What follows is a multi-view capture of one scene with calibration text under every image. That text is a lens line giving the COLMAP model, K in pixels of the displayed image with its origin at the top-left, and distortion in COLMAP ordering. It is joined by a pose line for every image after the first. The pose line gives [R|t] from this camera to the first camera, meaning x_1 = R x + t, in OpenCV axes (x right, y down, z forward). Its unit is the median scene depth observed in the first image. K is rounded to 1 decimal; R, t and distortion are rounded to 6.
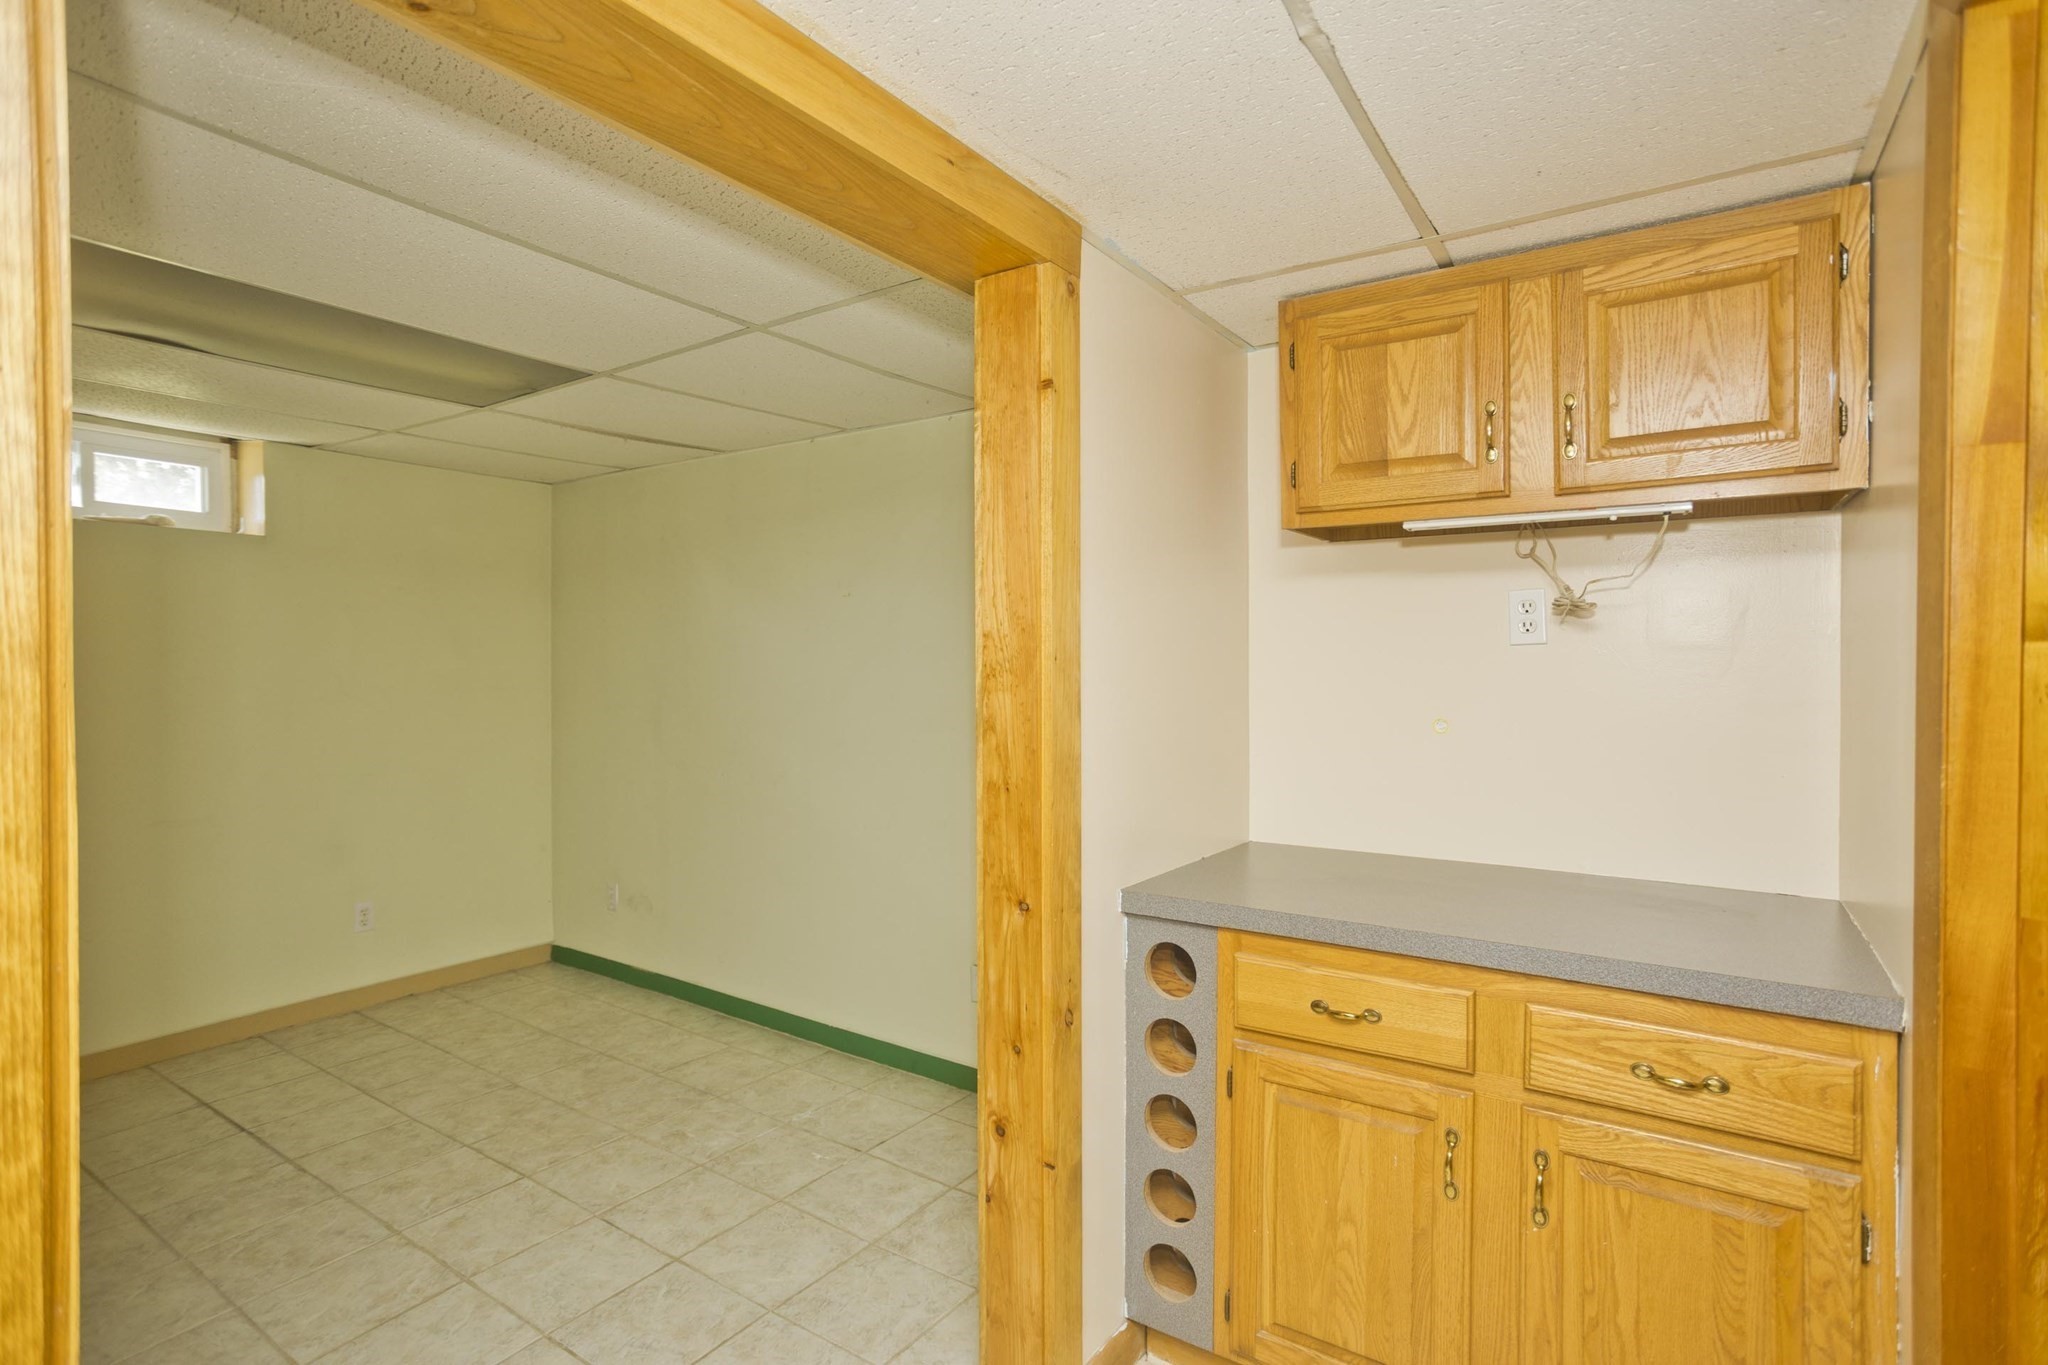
lens RADIAL K [[1017.8, 0, 1043.2], [0, 1017.8, 675.9], [0, 0, 1]] dist [-0.037082, 0.026313]
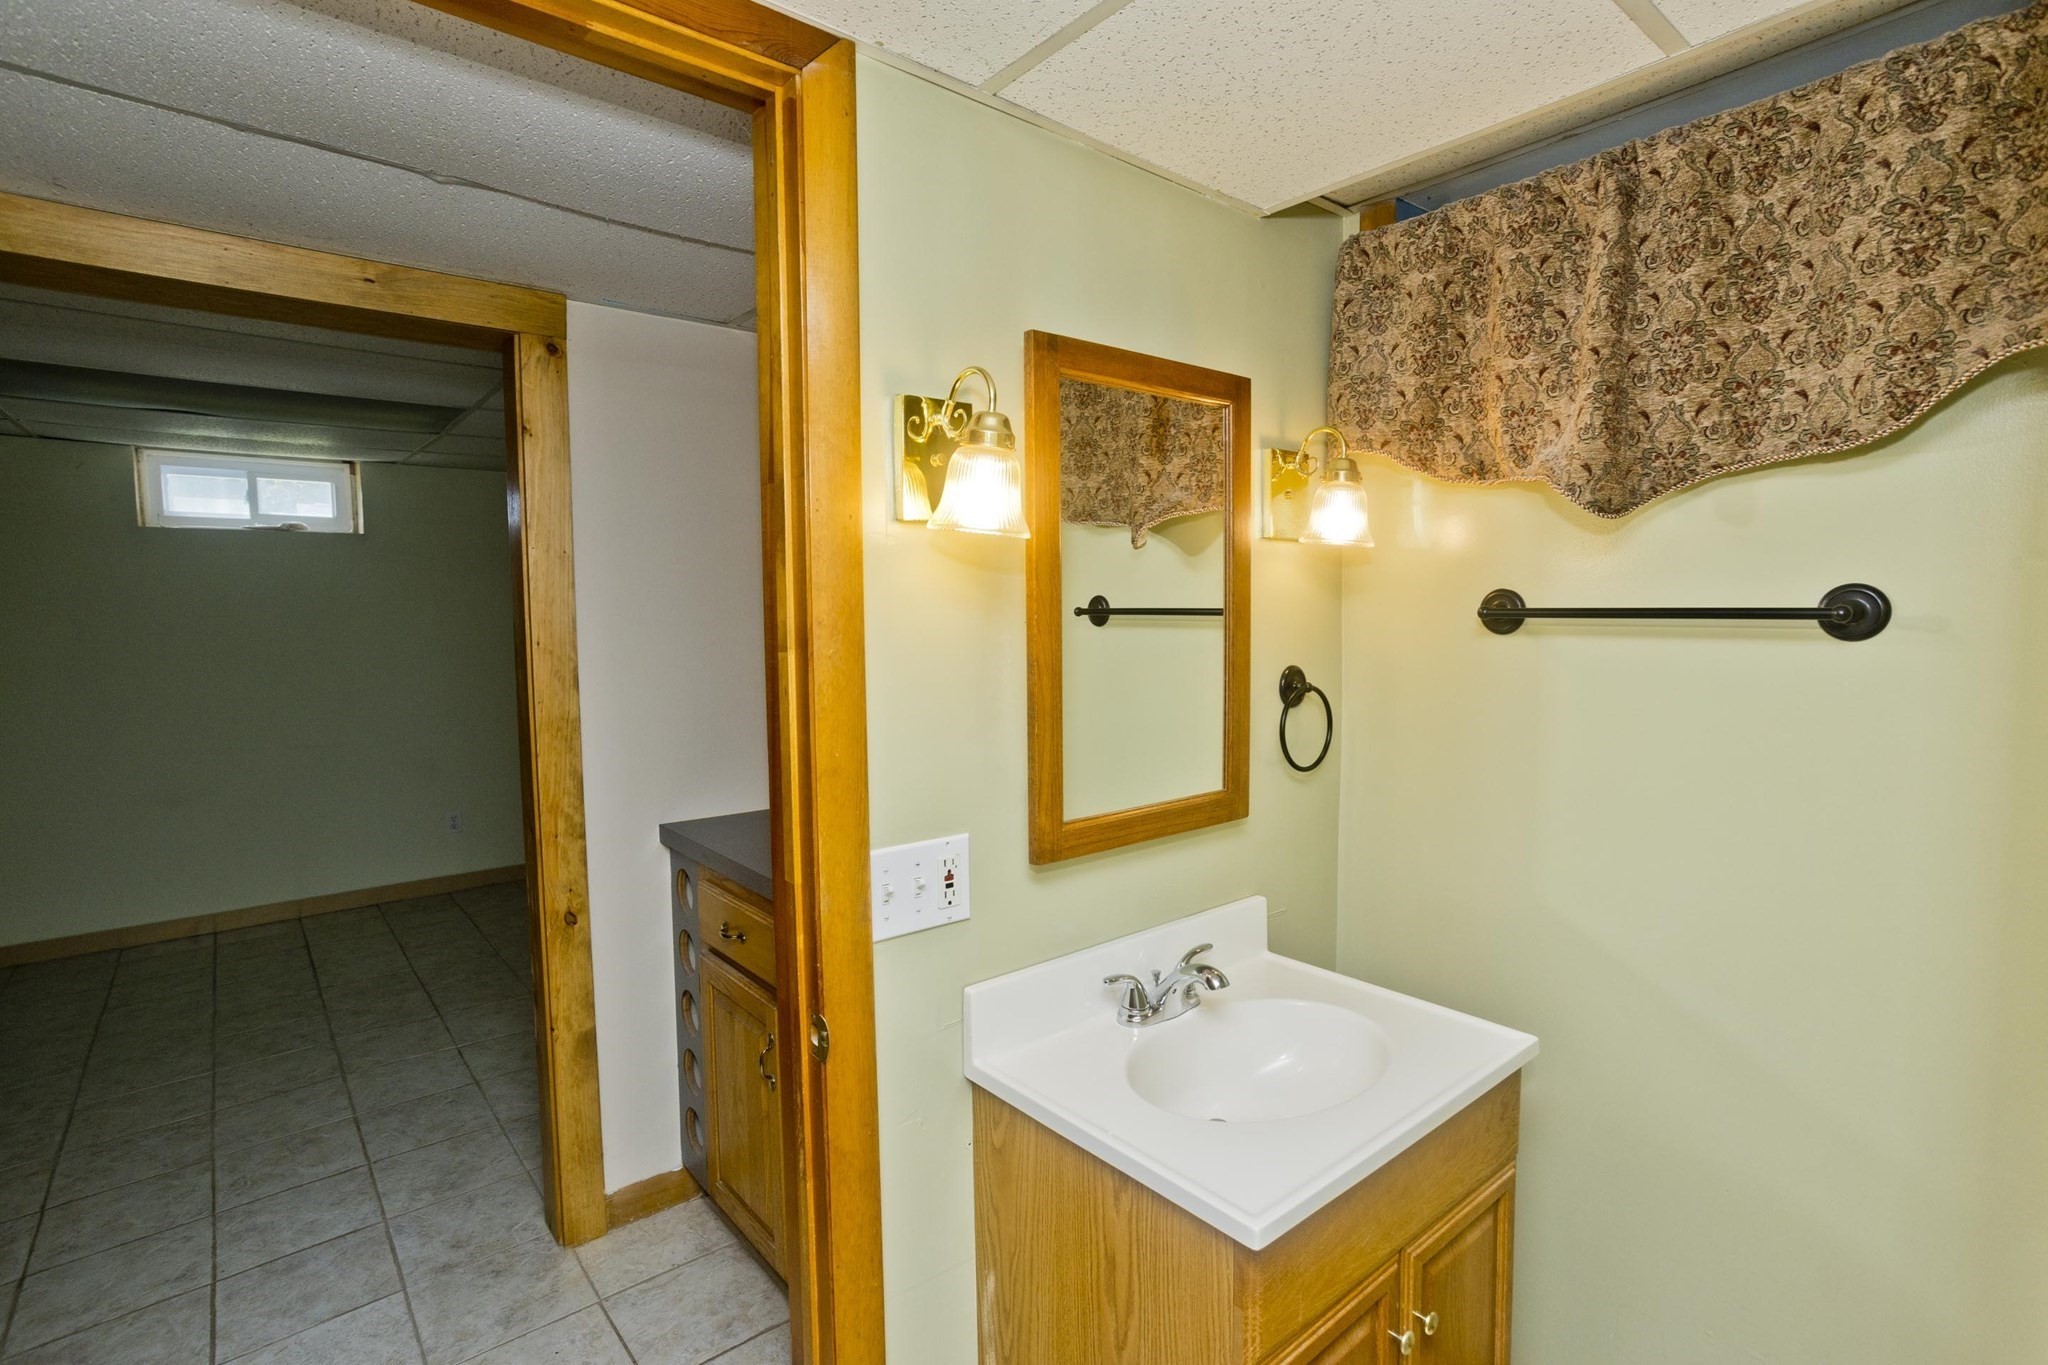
lens RADIAL K [[996.1, 0, 1020.5], [0, 996.1, 689.3], [0, 0, 1]] dist [0.003082, 0.000632]
pose [[0.956829, 0.014600, -0.290283, 0.908124], [0.004926, 0.997780, 0.066419, -0.038546], [0.290608, -0.064982, 0.954633, -0.037940]]
